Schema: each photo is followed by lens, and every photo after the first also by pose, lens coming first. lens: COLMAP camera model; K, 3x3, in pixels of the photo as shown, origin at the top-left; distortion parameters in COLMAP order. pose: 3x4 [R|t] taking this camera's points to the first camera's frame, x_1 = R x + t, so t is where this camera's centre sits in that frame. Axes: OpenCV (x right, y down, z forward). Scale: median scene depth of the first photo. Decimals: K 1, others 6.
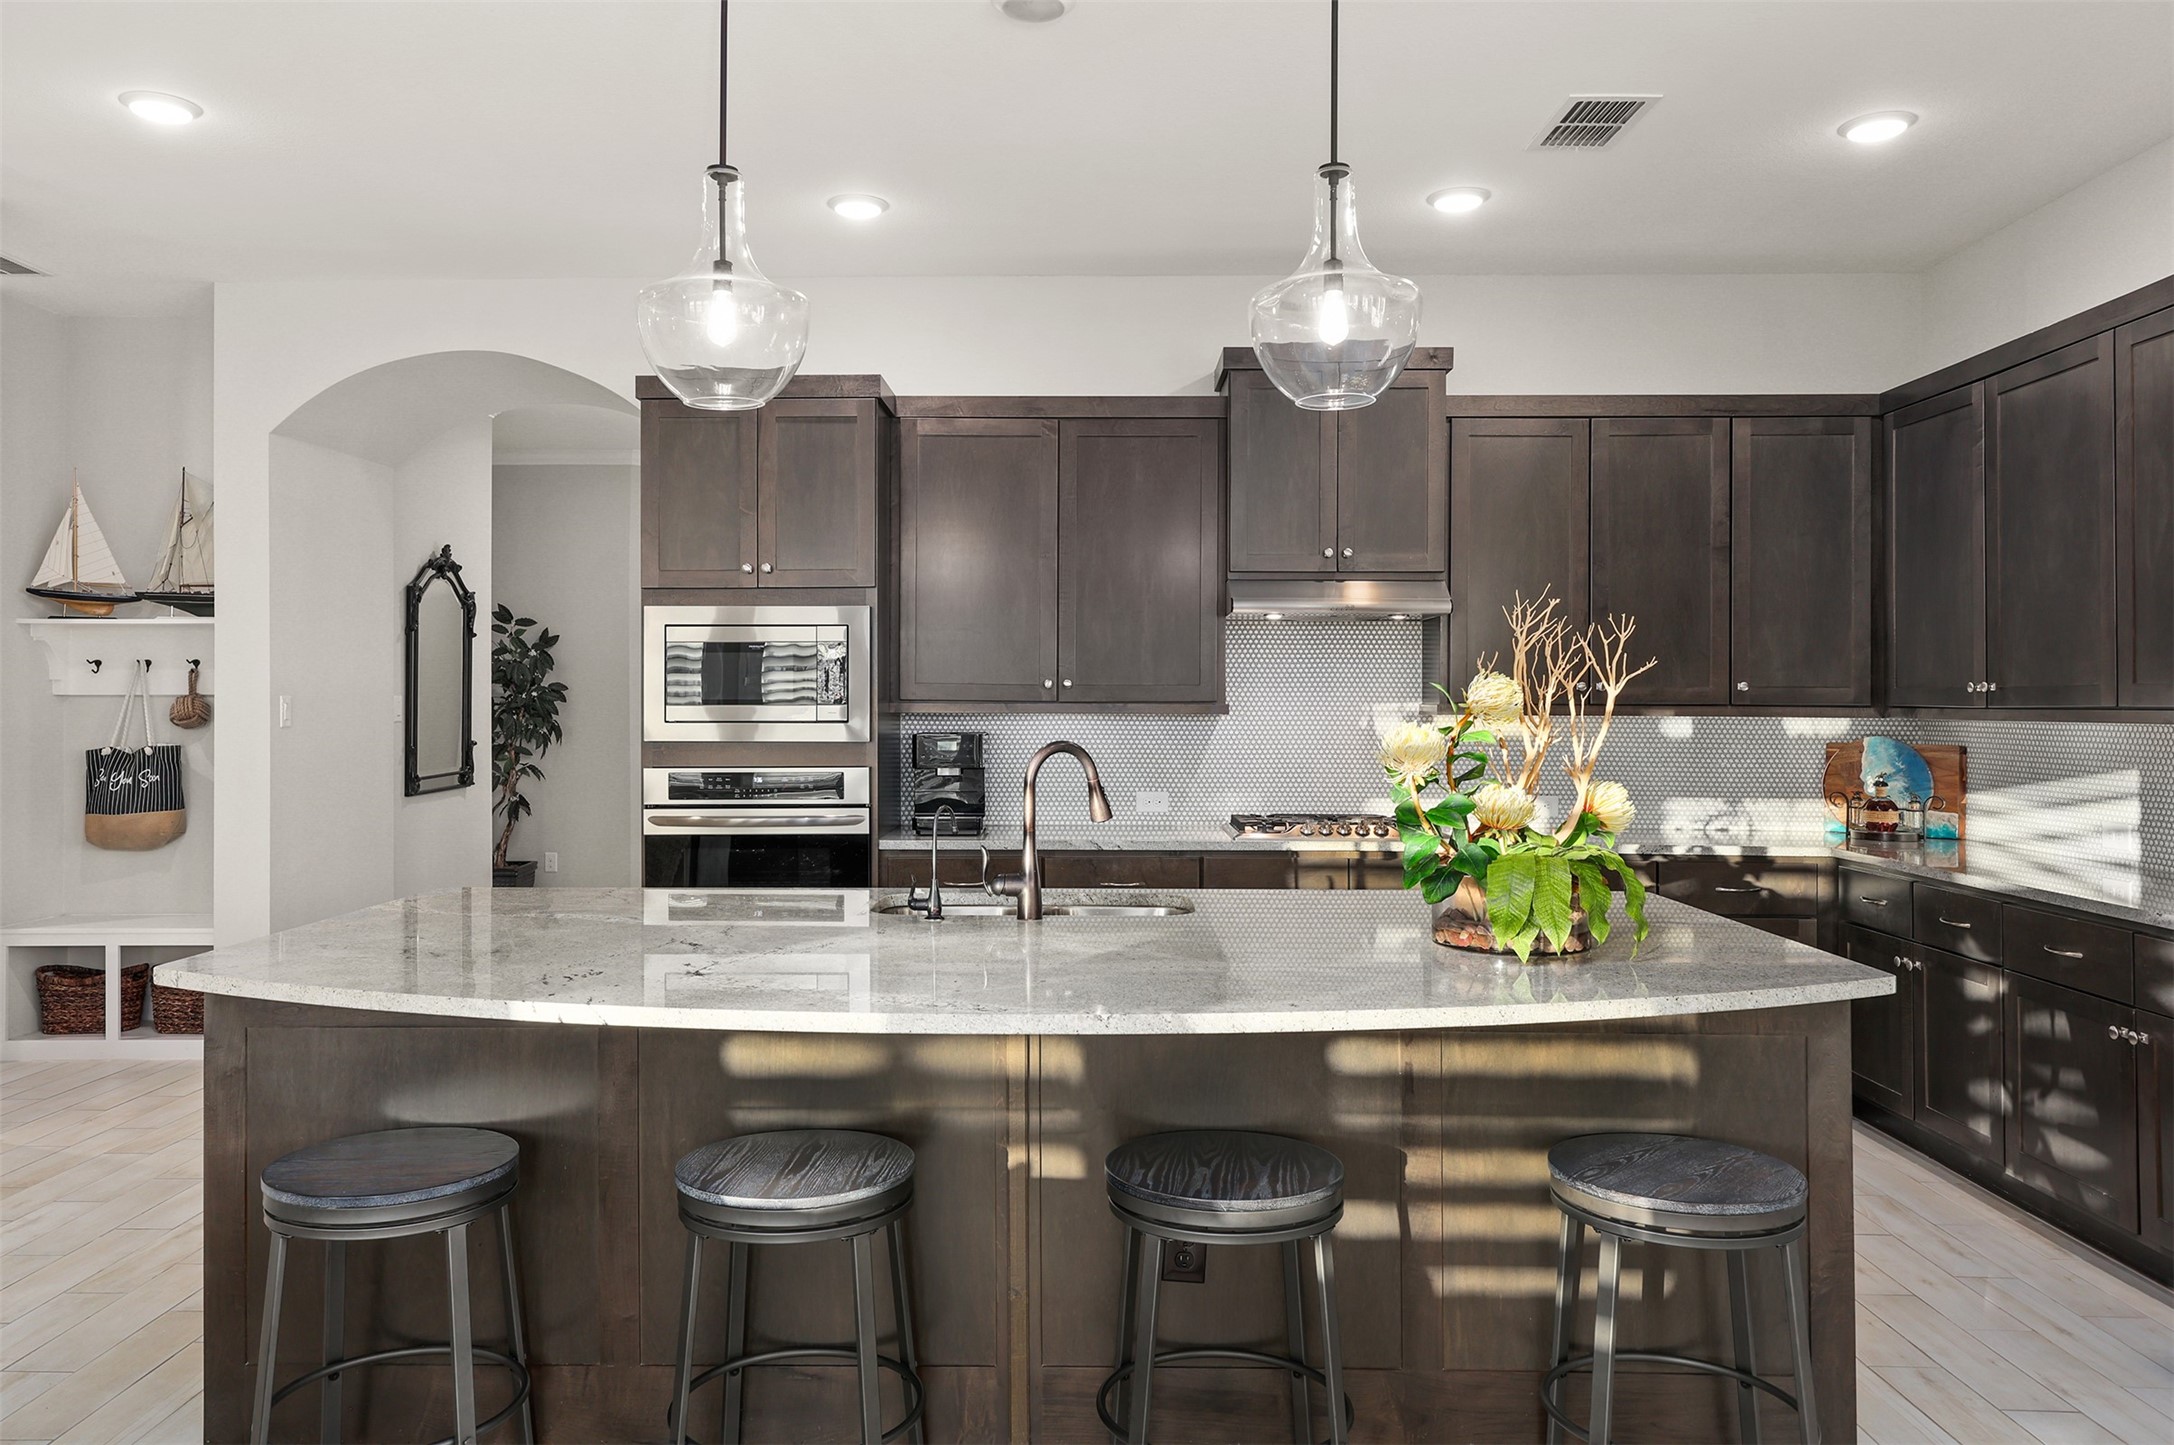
lens RADIAL K [[1524.3, 0, 1087.0], [0, 1524.3, 722.5], [0, 0, 1]] dist [0.009126, 0.001330]
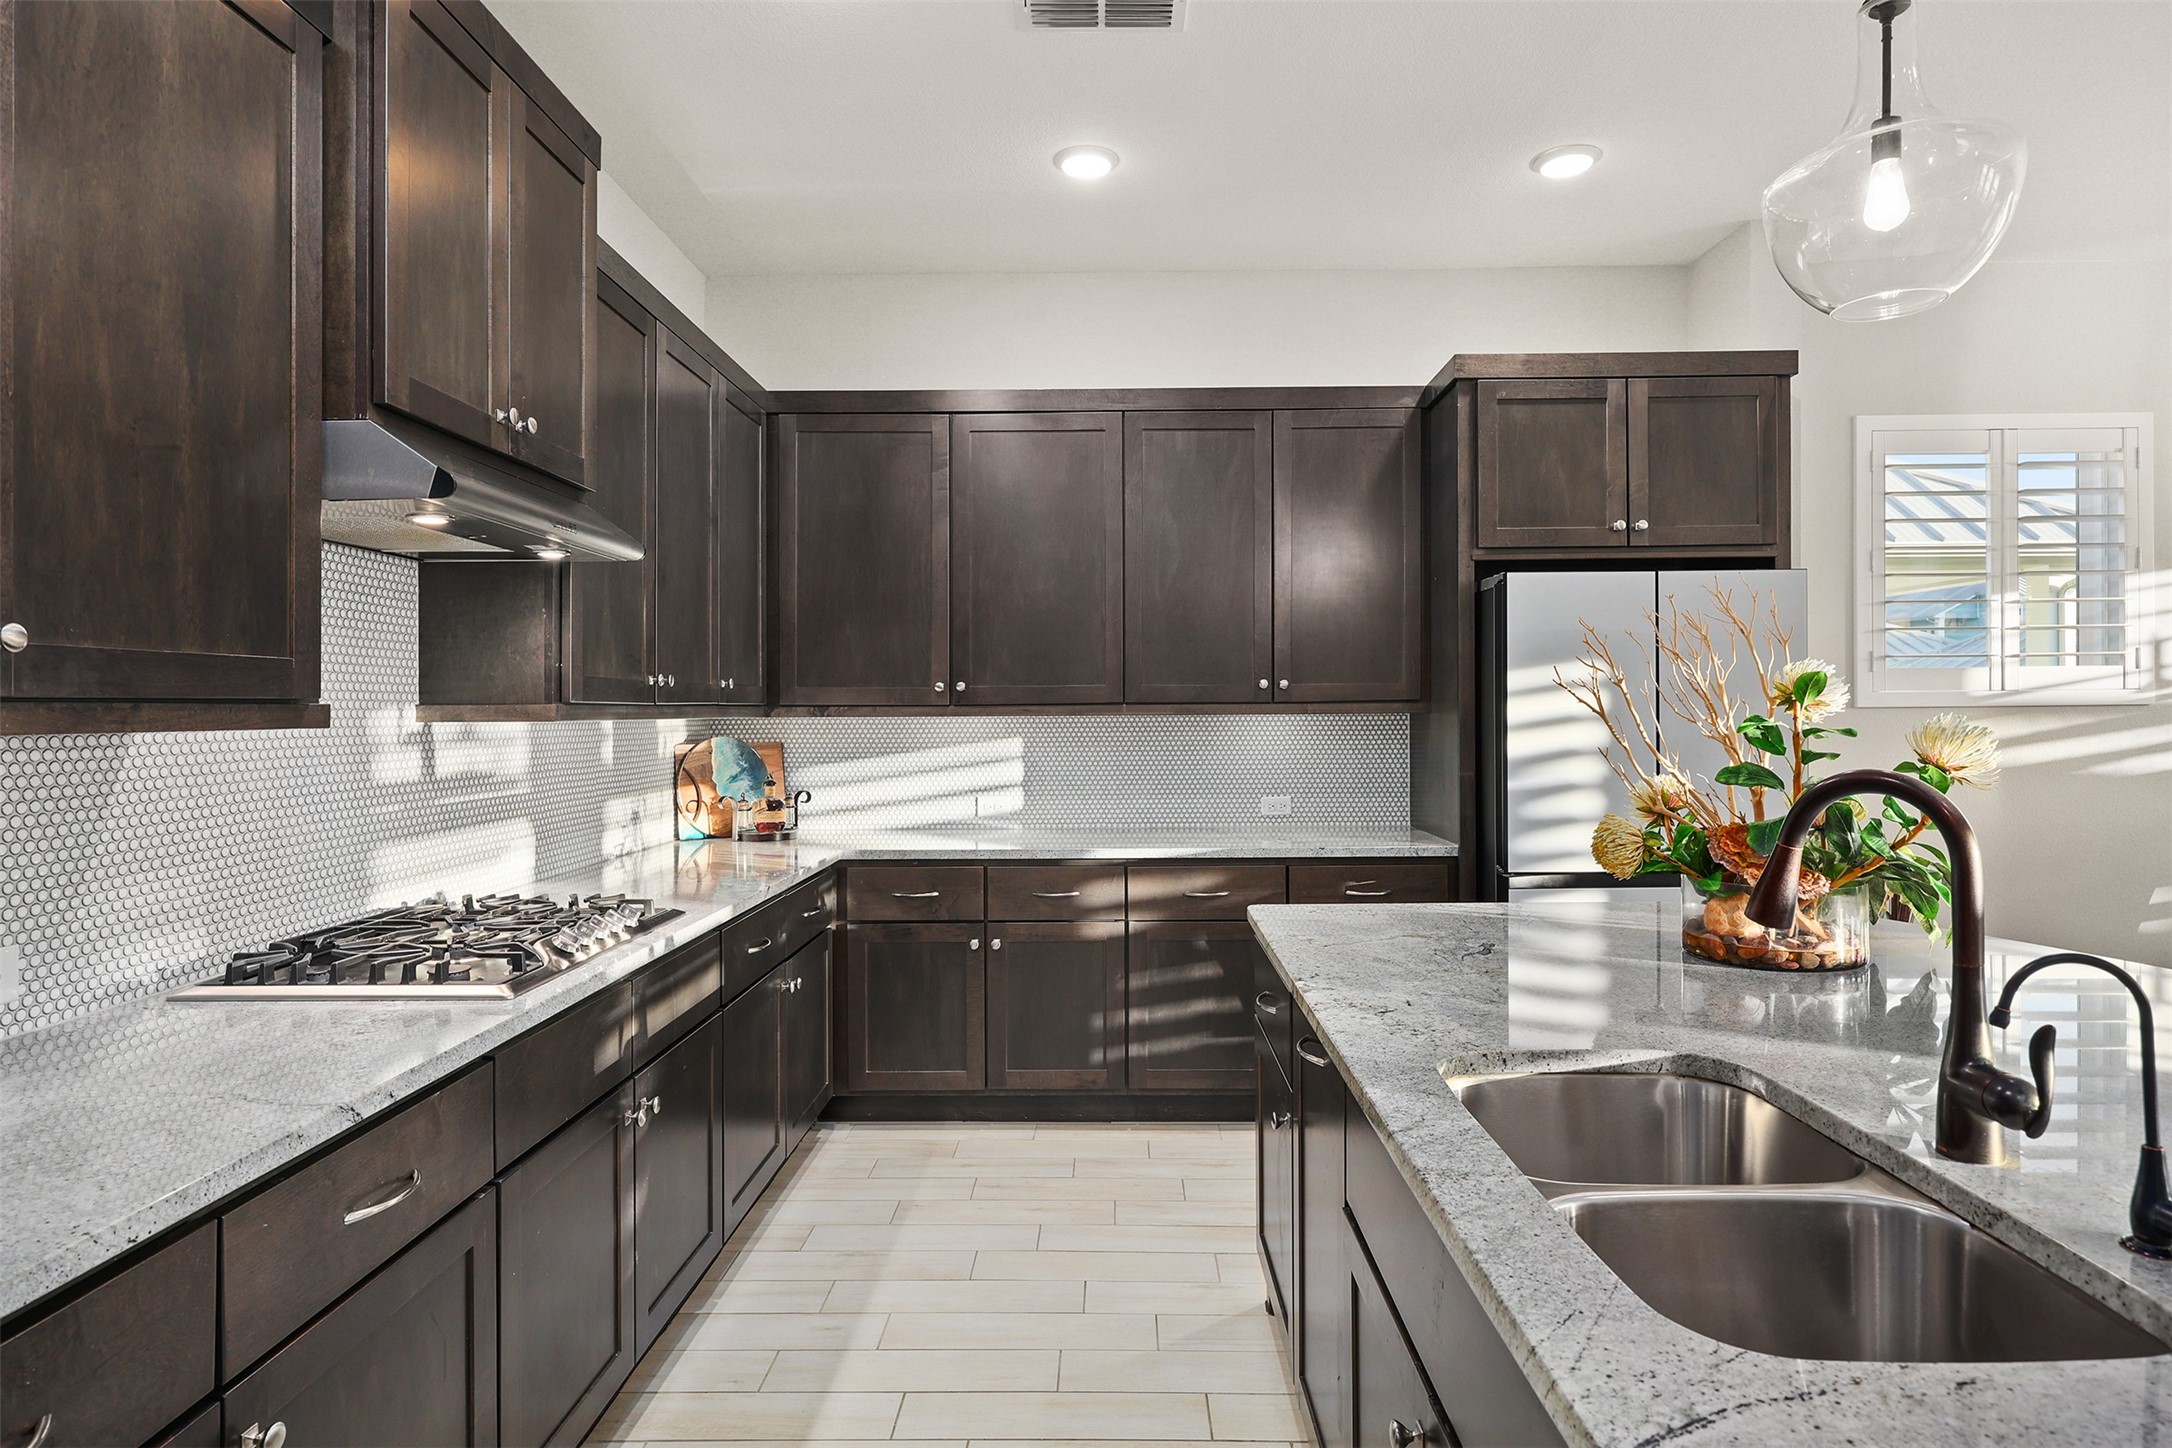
lens RADIAL K [[1170.6, 0, 1090.5], [0, 1170.6, 714.1], [0, 0, 1]] dist [0.002269, 0.000507]
pose [[0.002317, -0.006724, 0.999975, -0.253864], [0.017748, 0.999820, 0.006682, -0.007386], [-0.999840, 0.017732, 0.002436, 0.828713]]
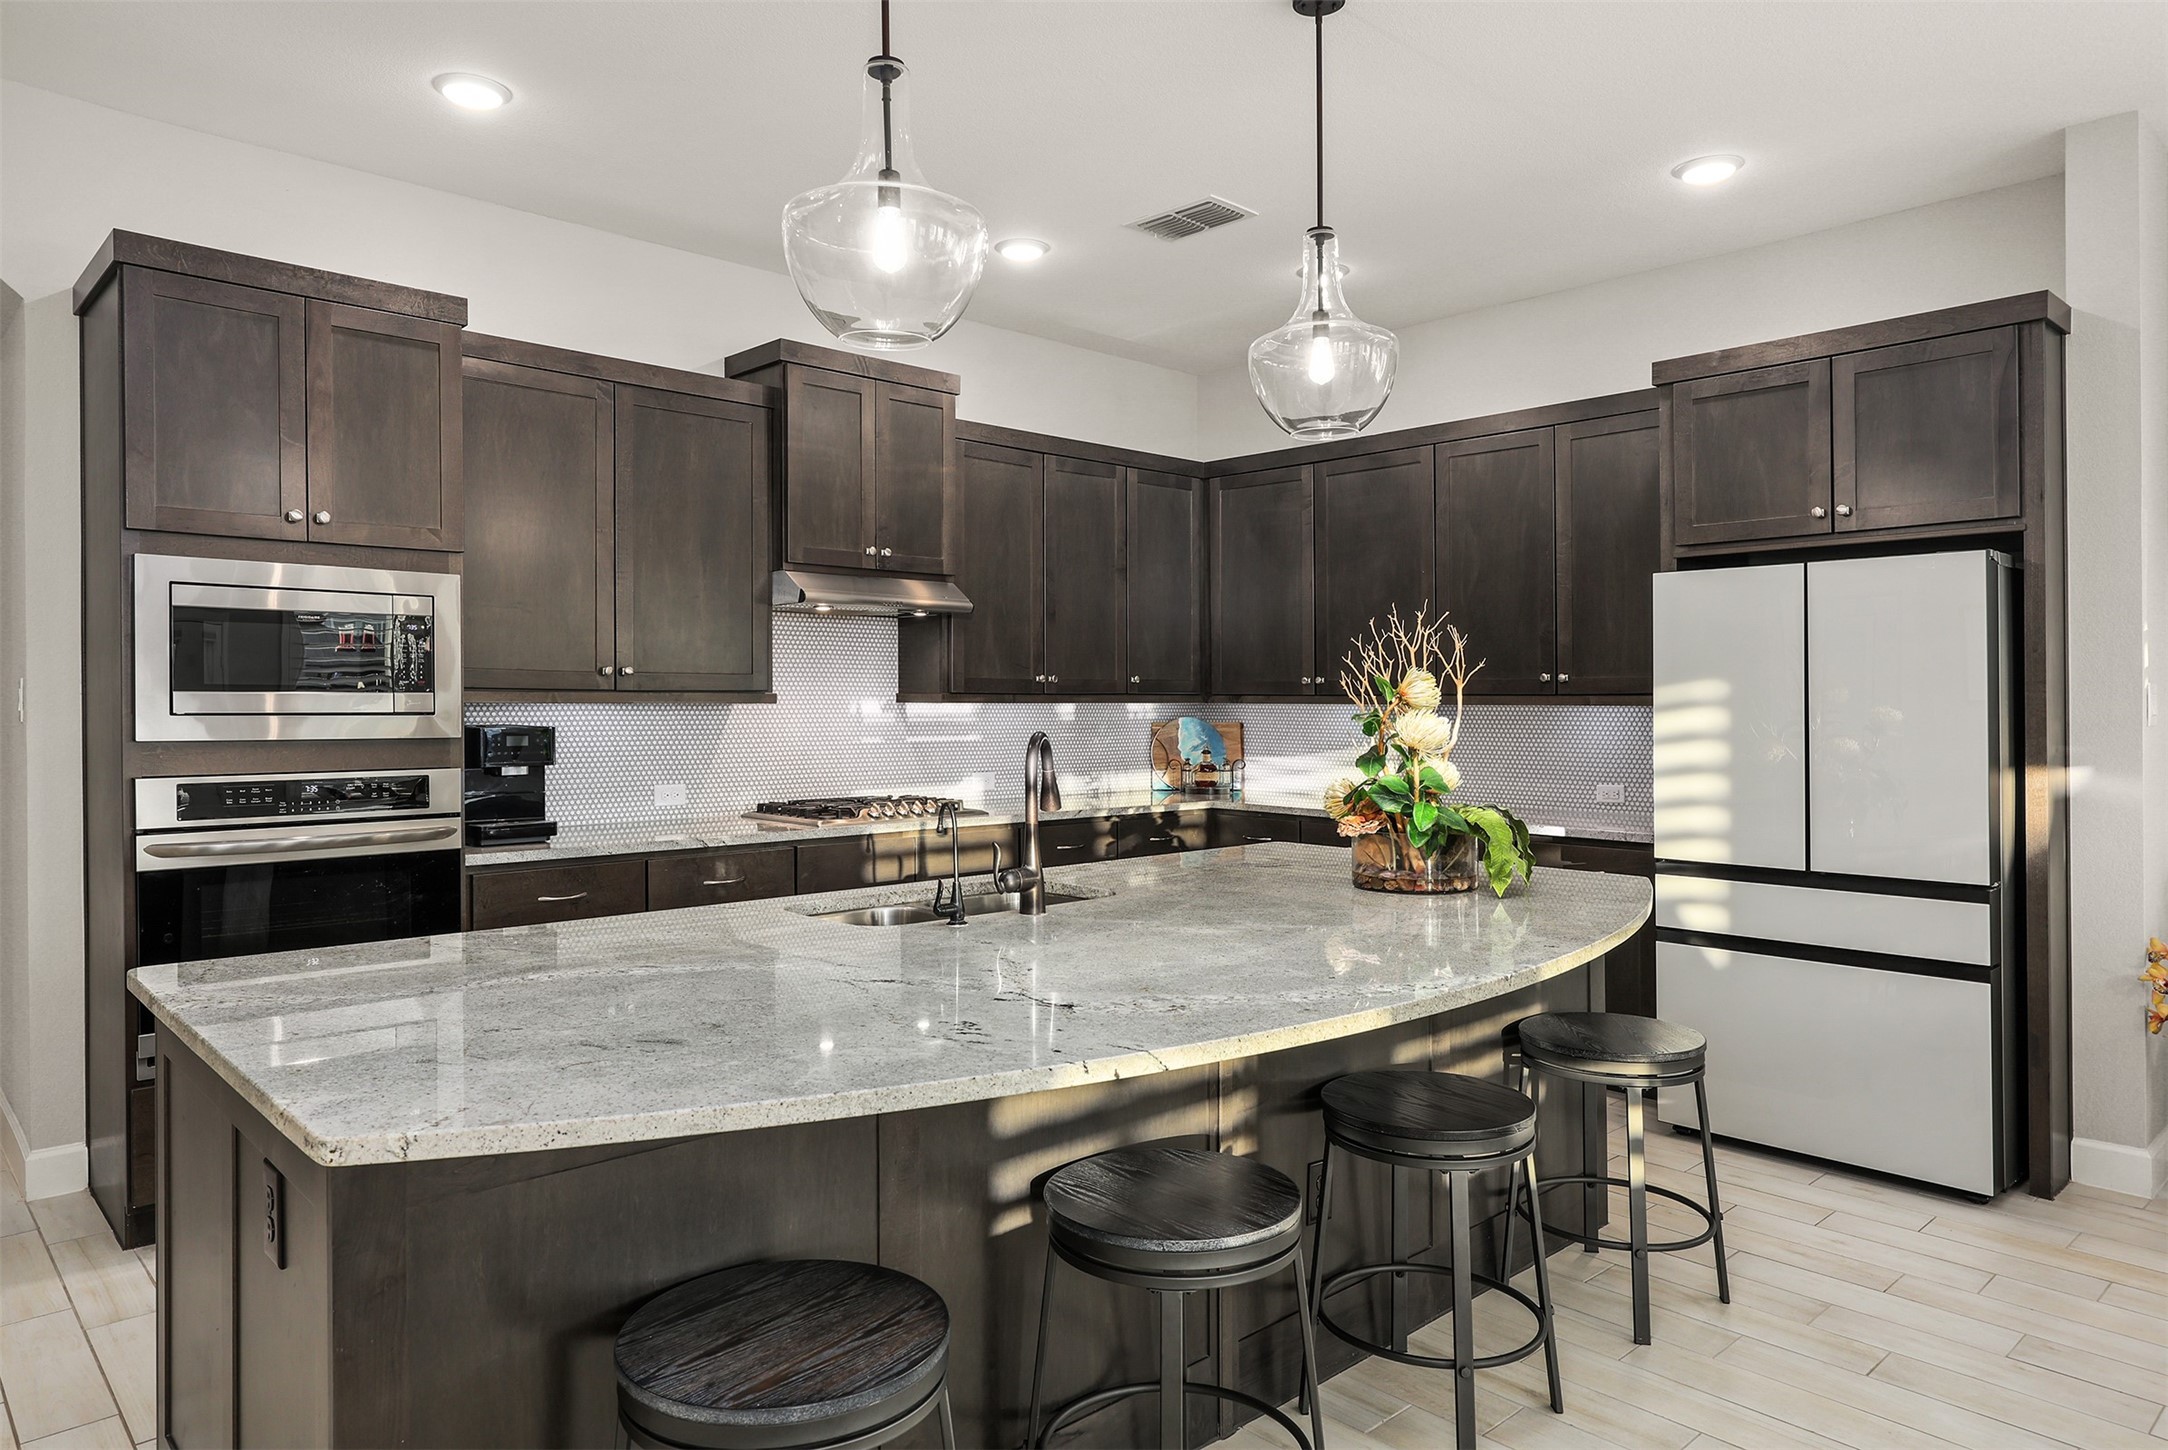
lens RADIAL K [[1365.9, 0, 1082.4], [0, 1365.9, 692.6], [0, 0, 1]] dist [0.004204, 0.000258]
pose [[0.723813, 0.001941, 0.689994, -0.402988], [0.007437, 0.999916, -0.010614, -0.001001], [-0.689957, 0.012814, 0.723737, 0.220206]]
